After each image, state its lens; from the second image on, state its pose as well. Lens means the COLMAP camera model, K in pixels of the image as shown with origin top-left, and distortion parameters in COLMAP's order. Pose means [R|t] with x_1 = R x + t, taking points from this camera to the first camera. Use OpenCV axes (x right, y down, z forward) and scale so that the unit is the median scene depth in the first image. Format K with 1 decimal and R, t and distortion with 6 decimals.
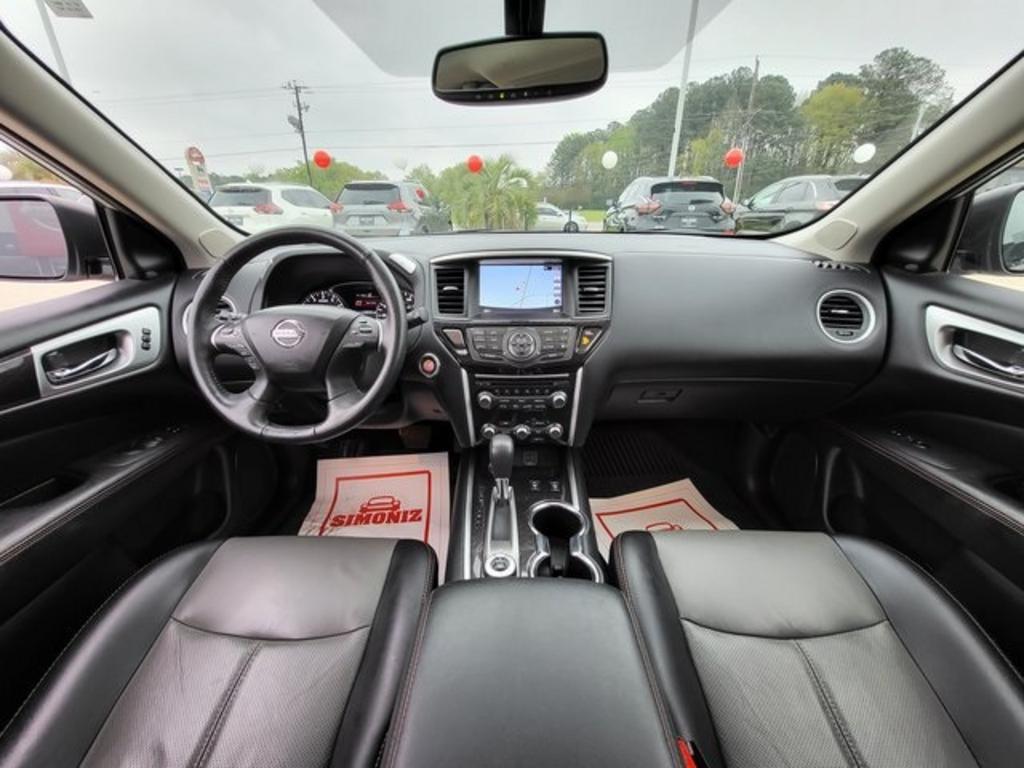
lens RADIAL K [[400.7, 0, 503.6], [0, 400.7, 390.1], [0, 0, 1]] dist [-0.006455, -0.000940]
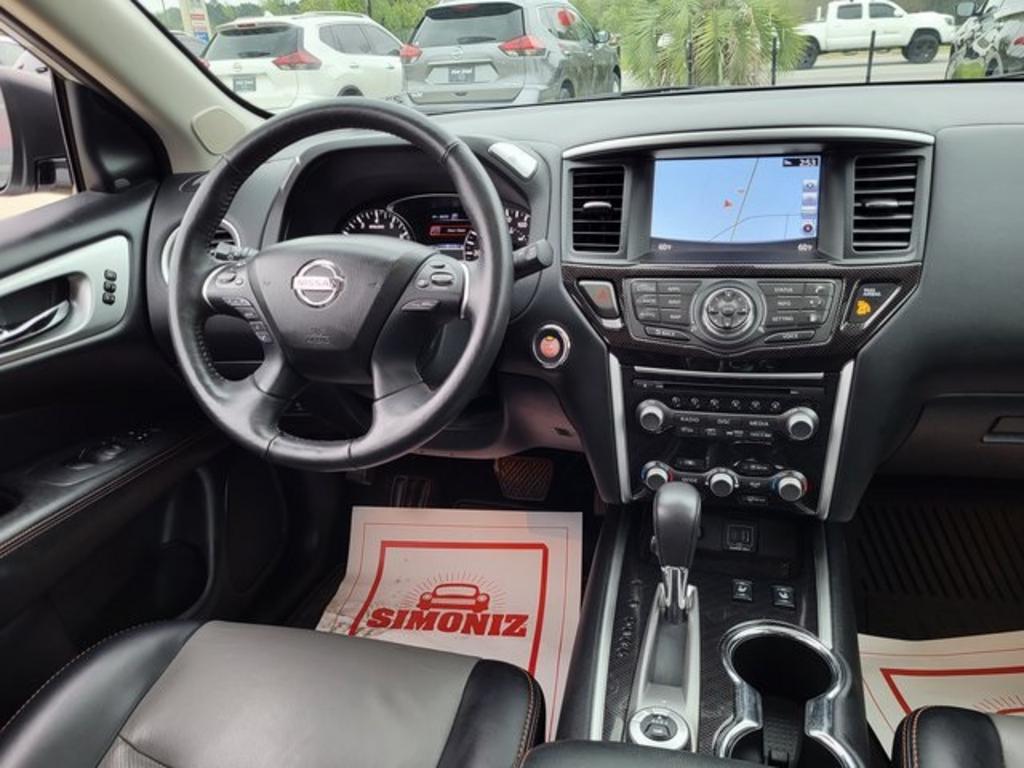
lens RADIAL K [[794.8, 0, 509.8], [0, 794.8, 386.8], [0, 0, 1]] dist [0.013155, -0.008919]
pose [[0.967436, 0.049578, -0.248214, 0.030082], [-0.053039, 0.998566, -0.007272, 0.003986], [0.247497, 0.020200, 0.968678, -0.055476]]
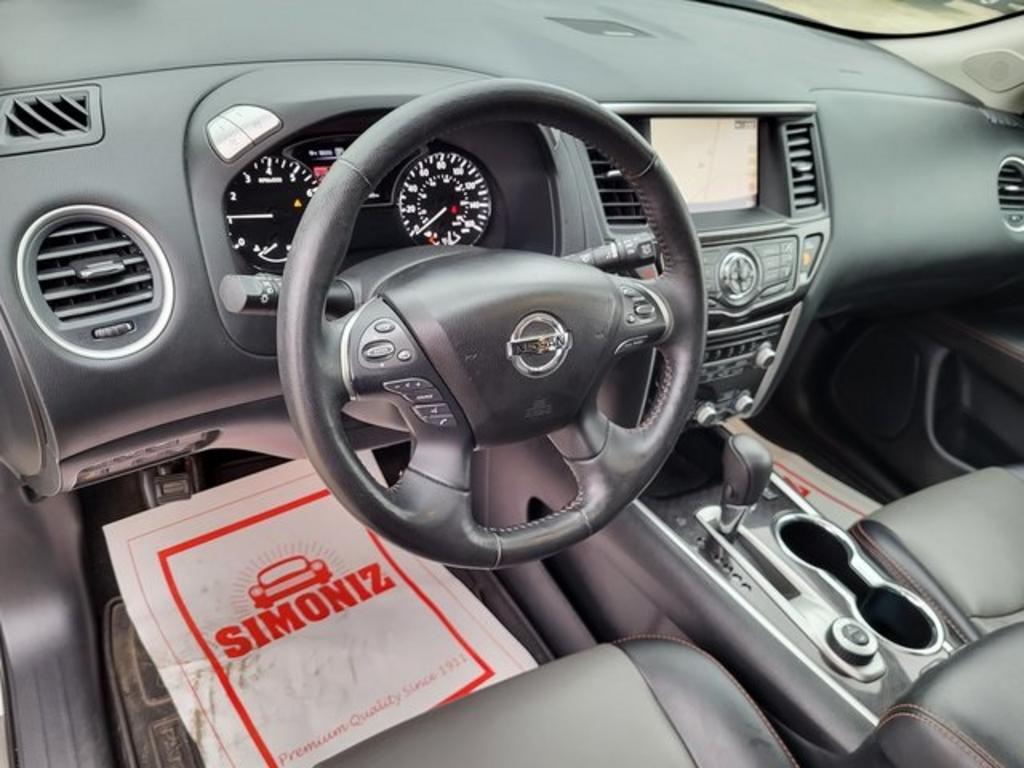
lens RADIAL K [[794.8, 0, 513.9], [0, 794.8, 384.1], [0, 0, 1]] dist [0.013155, -0.008919]
pose [[0.832222, -0.173841, 0.526485, -0.806638], [0.035748, 0.964423, 0.261936, -0.258920], [-0.553289, -0.199168, 0.808828, 0.202198]]
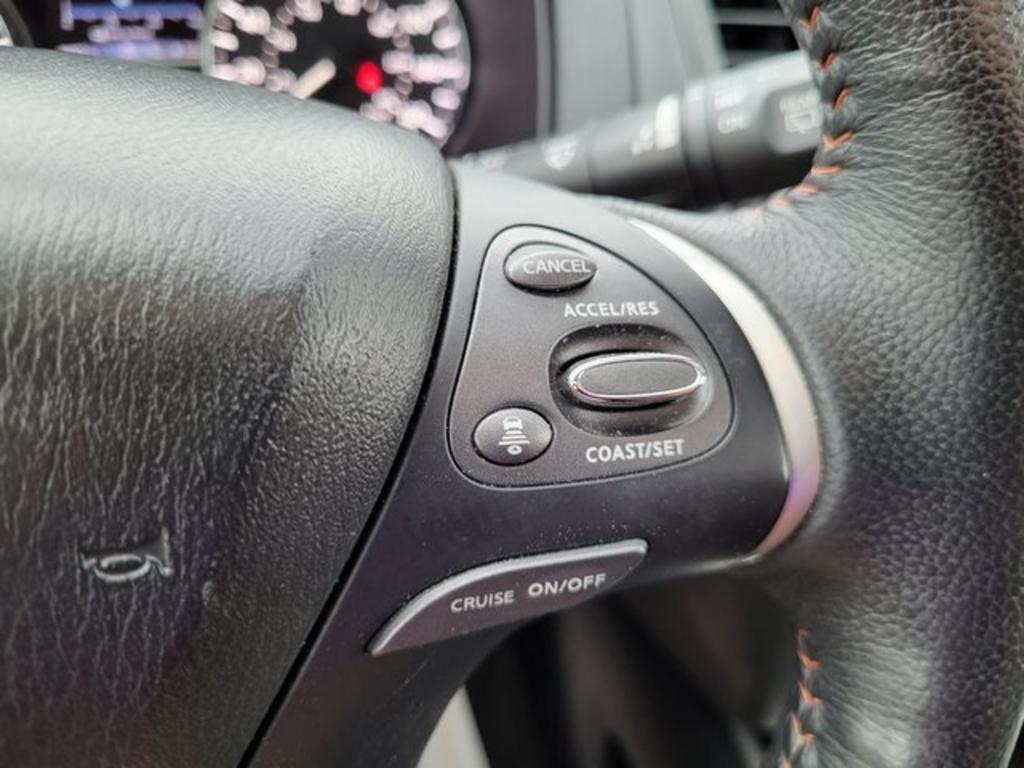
lens RADIAL K [[794.8, 0, 513.3], [0, 794.8, 379.4], [0, 0, 1]] dist [0.013155, -0.008919]
pose [[0.975735, -0.082347, 0.202879, -0.304956], [0.034466, 0.972796, 0.229087, -0.146364], [-0.216224, -0.216536, 0.952029, 0.676260]]
